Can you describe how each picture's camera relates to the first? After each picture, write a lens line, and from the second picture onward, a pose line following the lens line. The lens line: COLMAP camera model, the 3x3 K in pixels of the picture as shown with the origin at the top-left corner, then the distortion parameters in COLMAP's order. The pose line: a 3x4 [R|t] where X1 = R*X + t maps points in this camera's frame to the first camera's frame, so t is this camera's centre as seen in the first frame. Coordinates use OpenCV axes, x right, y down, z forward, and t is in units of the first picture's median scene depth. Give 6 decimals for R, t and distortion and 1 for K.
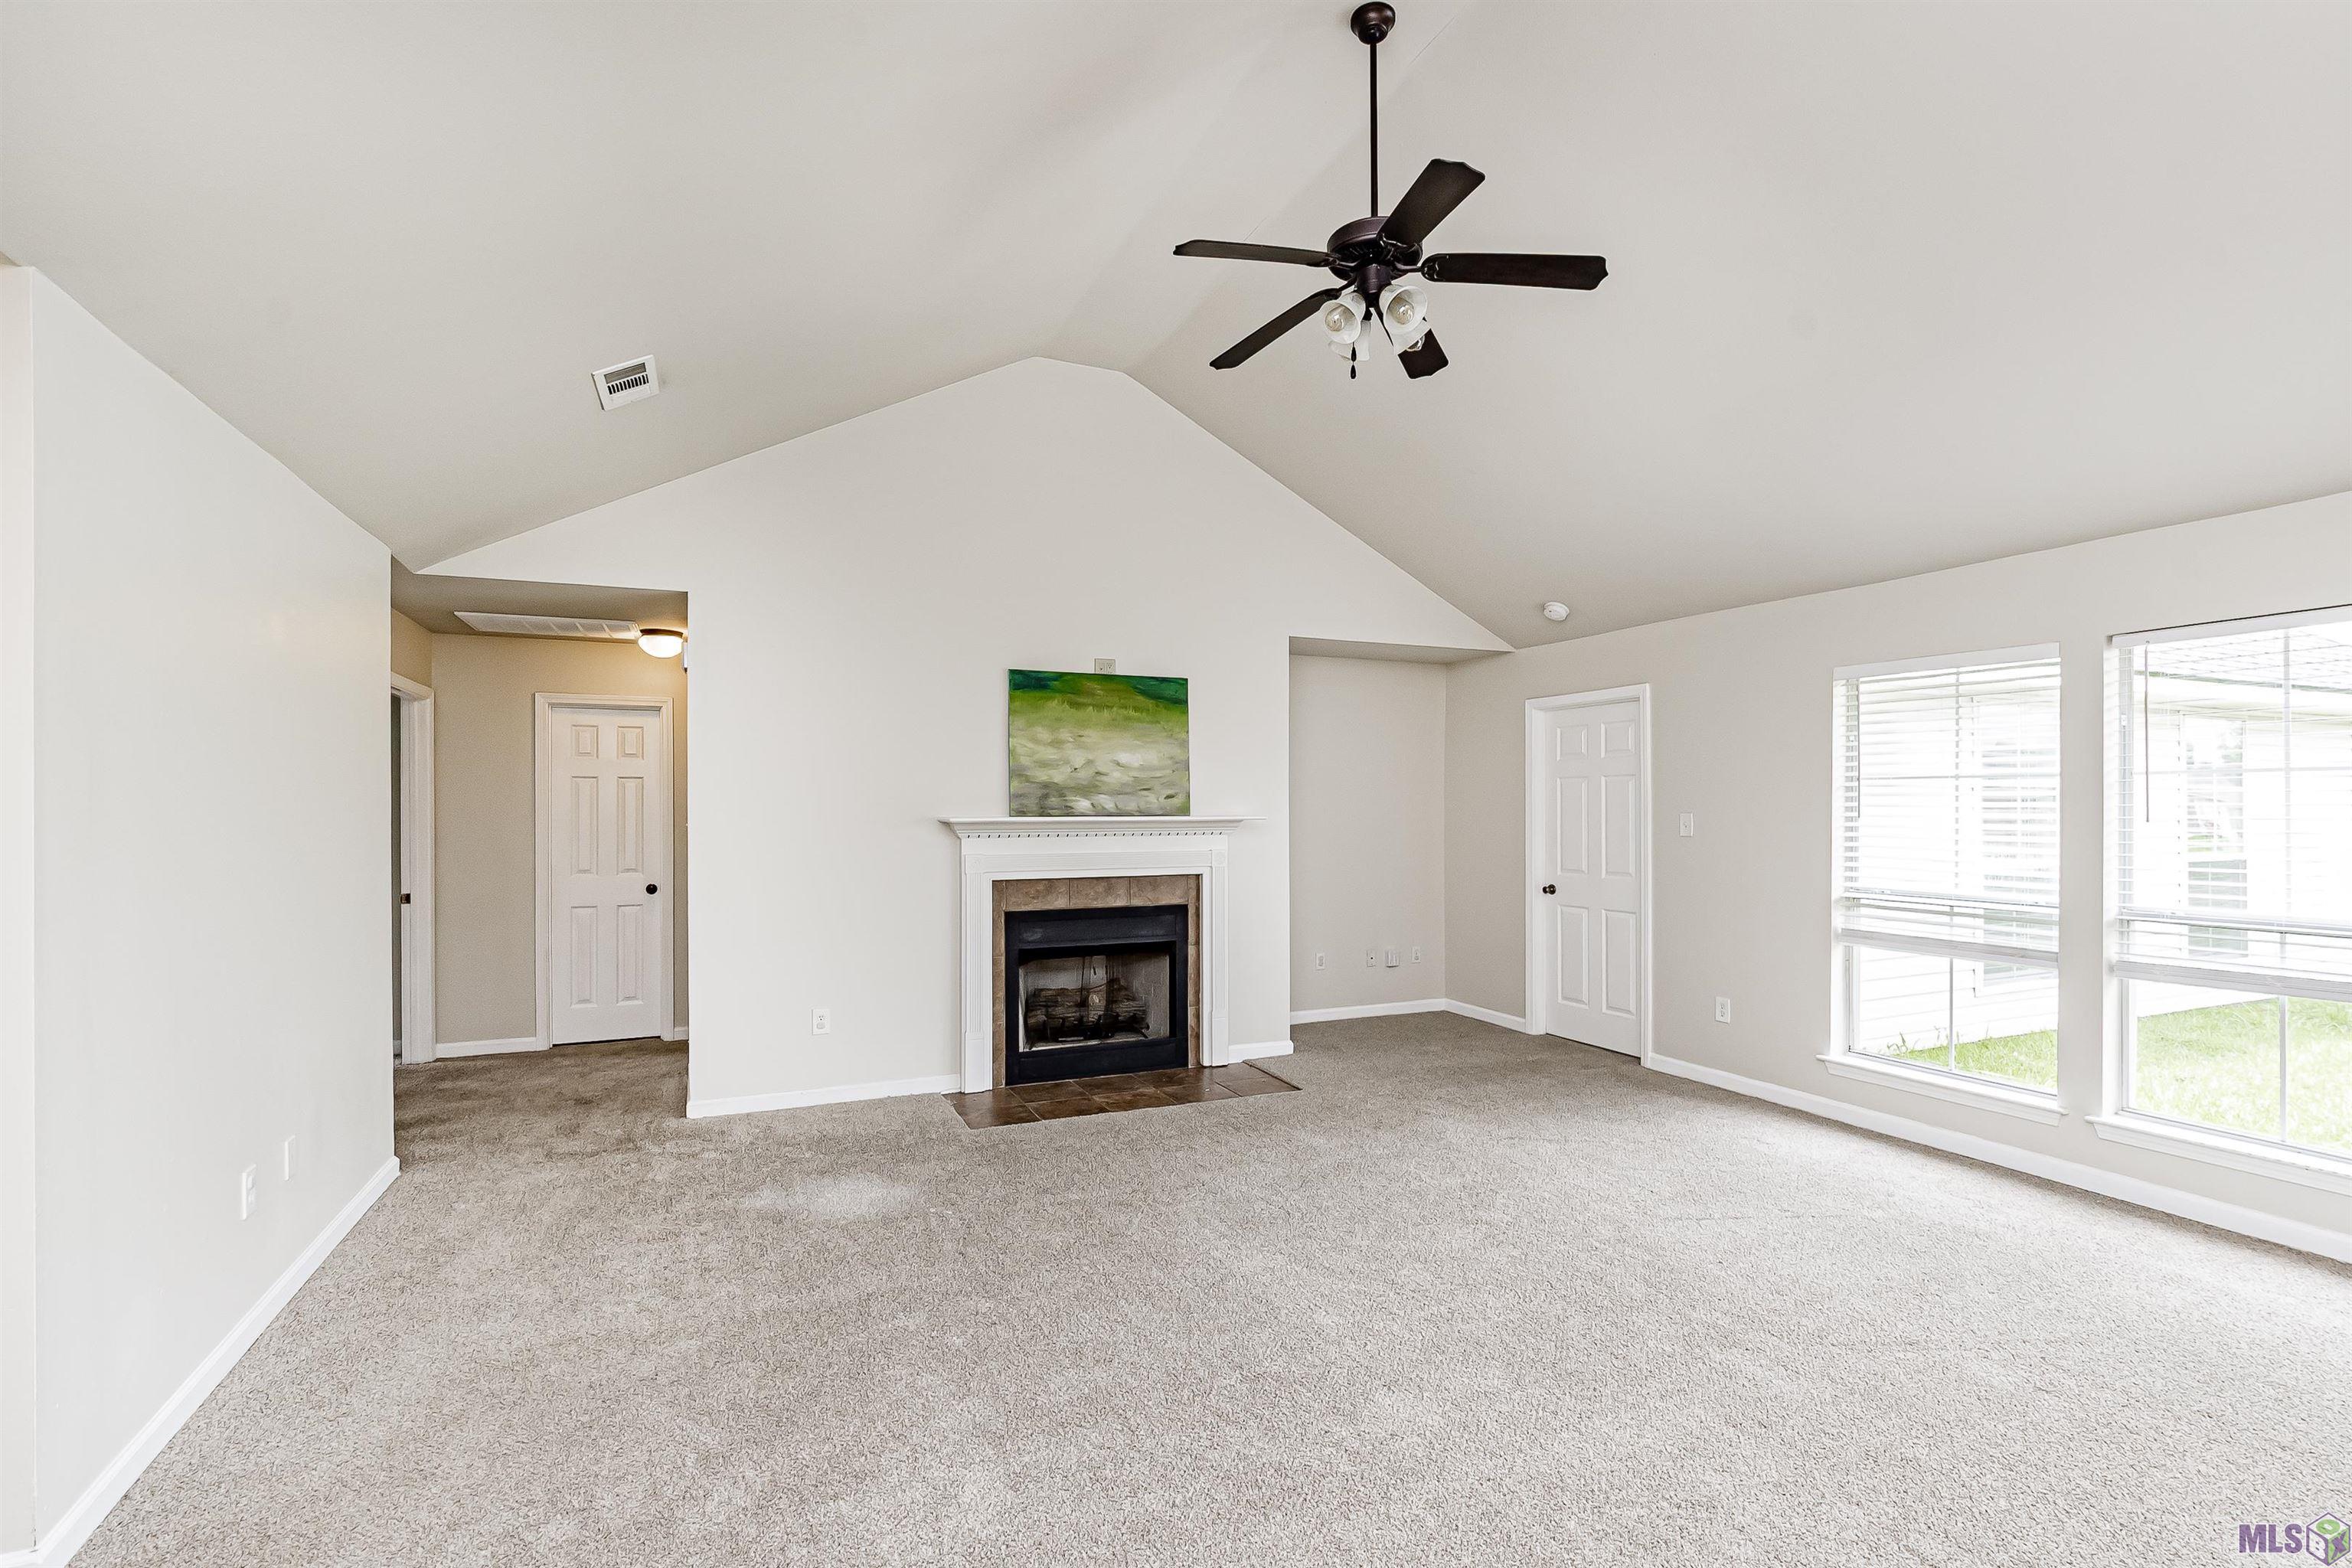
lens RADIAL K [[1072.7, 0, 1173.3], [0, 1072.7, 797.5], [0, 0, 1]] dist [0.003483, -0.002112]
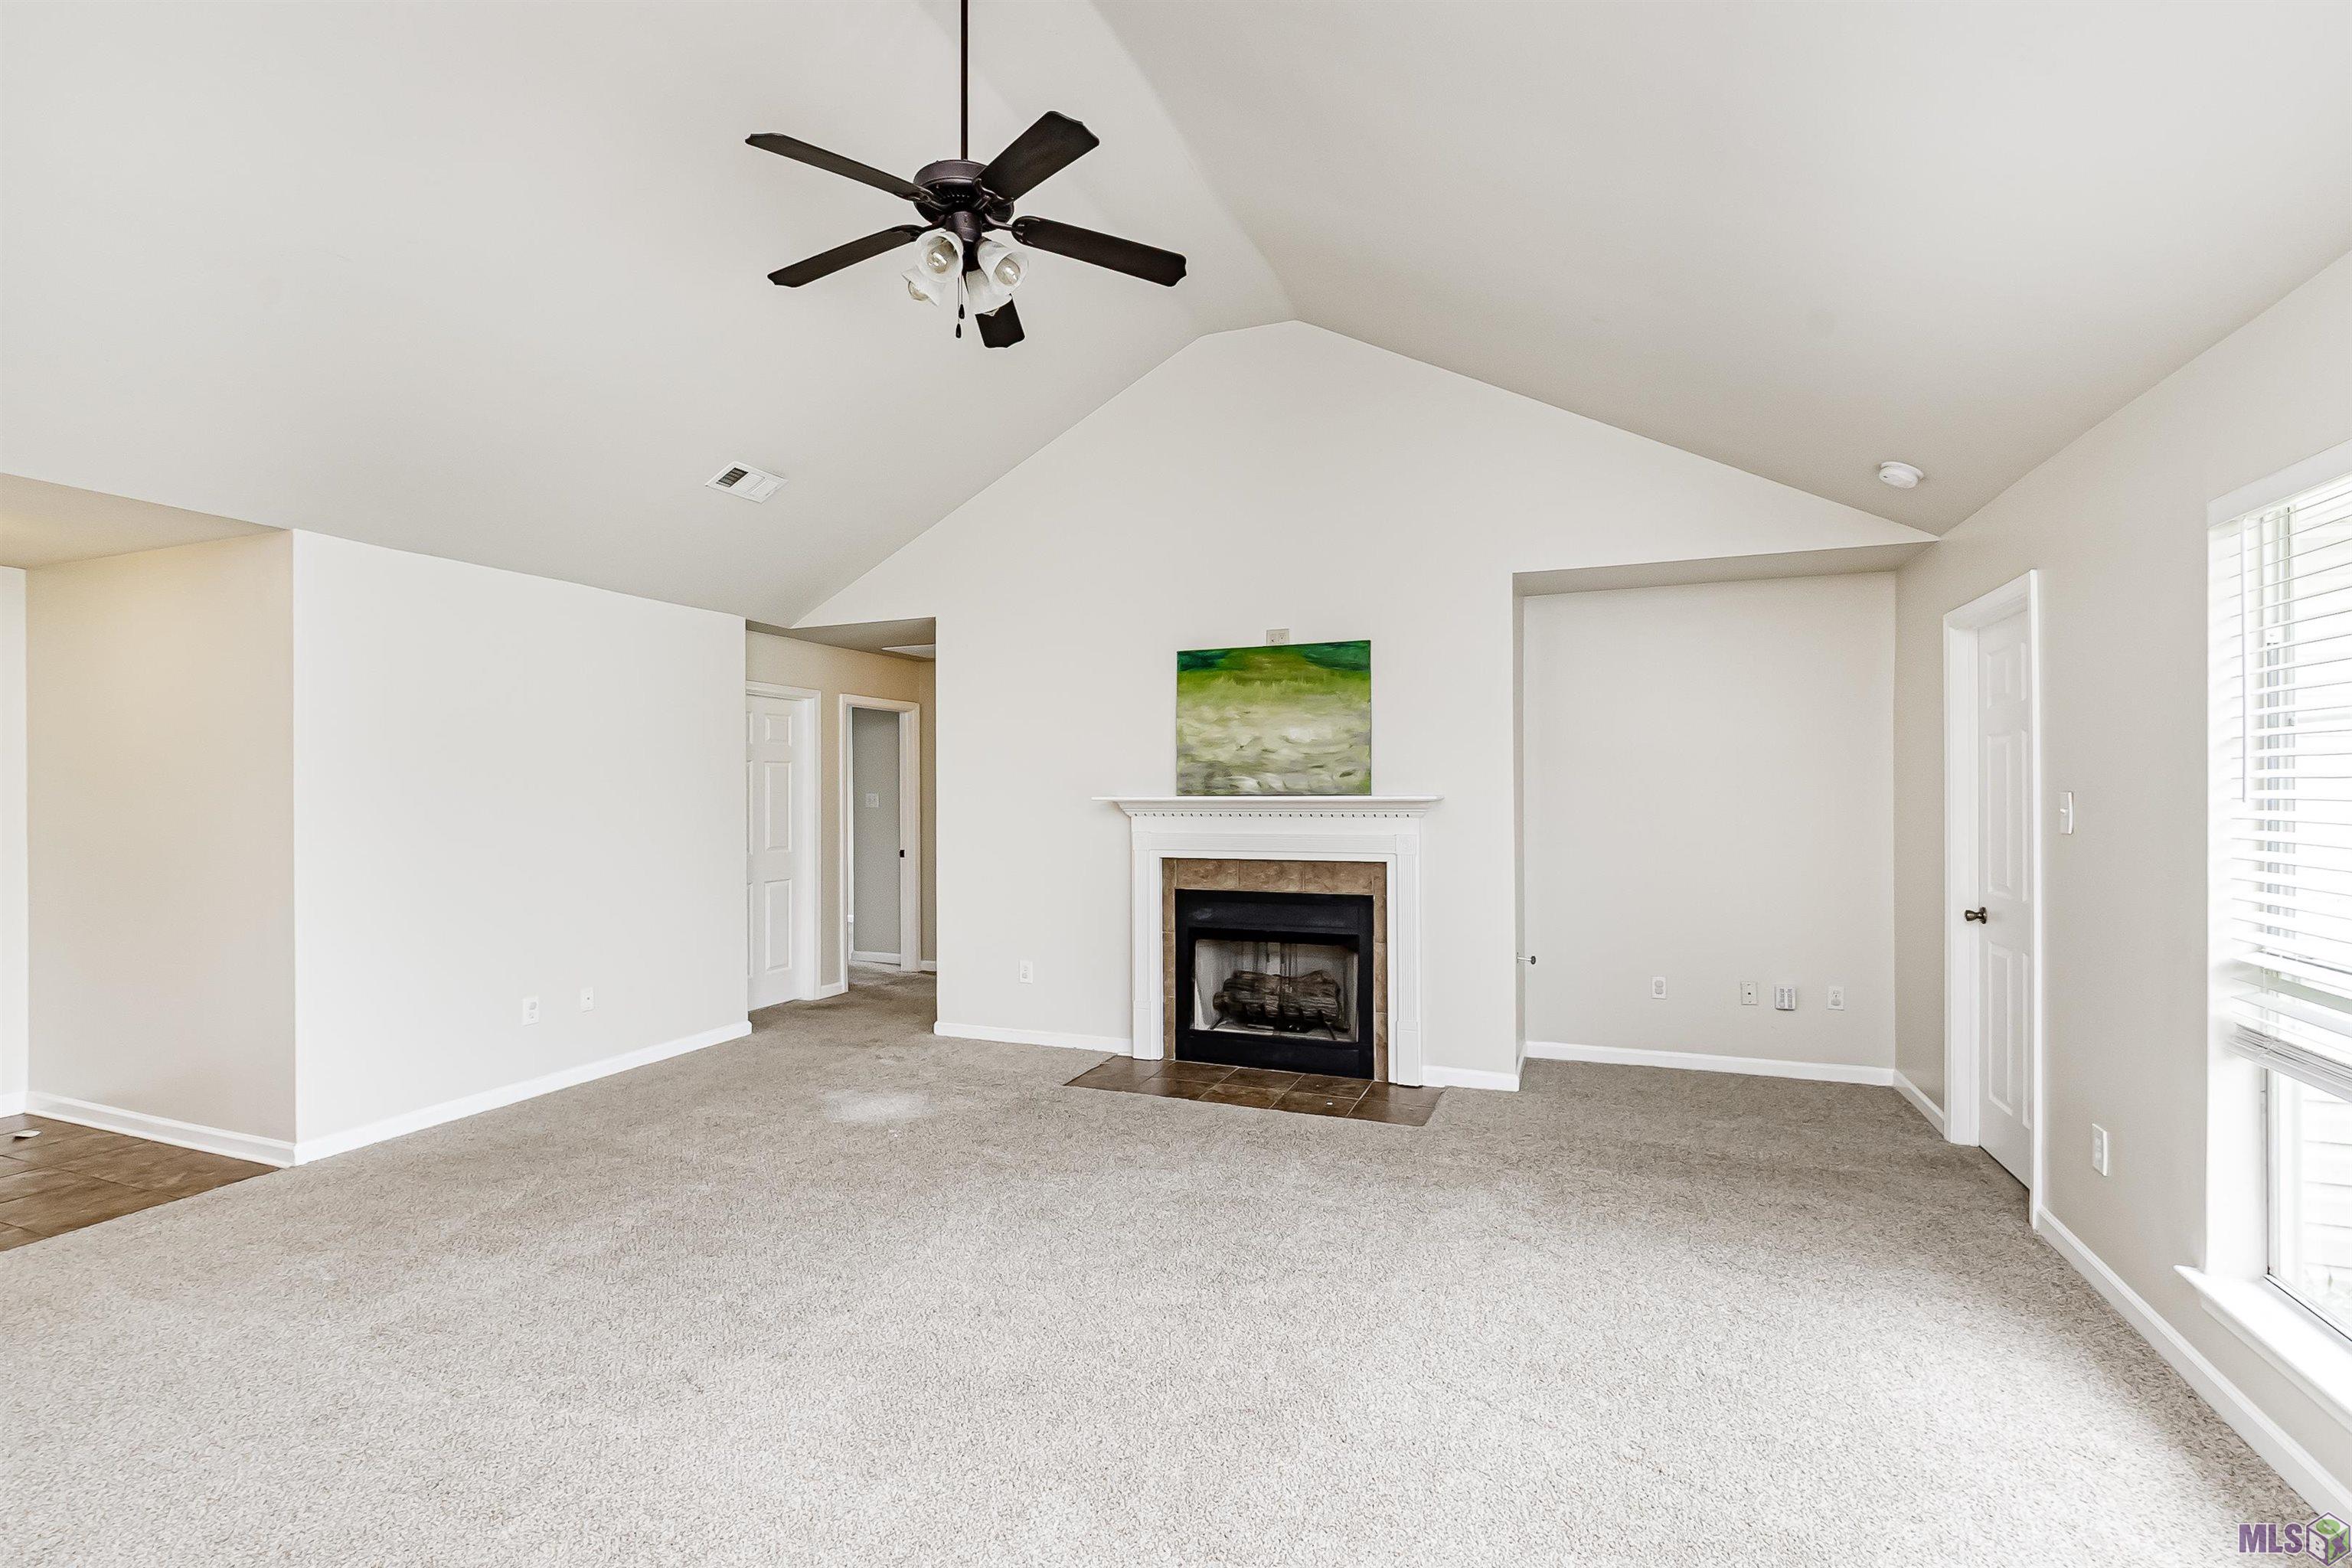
lens RADIAL K [[1072.7, 0, 1108.3], [0, 1072.7, 786.8], [0, 0, 1]] dist [0.003483, -0.002112]
pose [[0.695896, -0.004350, -0.718129, 0.517453], [0.008233, 0.999964, 0.001921, 0.006462], [0.718095, -0.007249, 0.695907, 0.238342]]
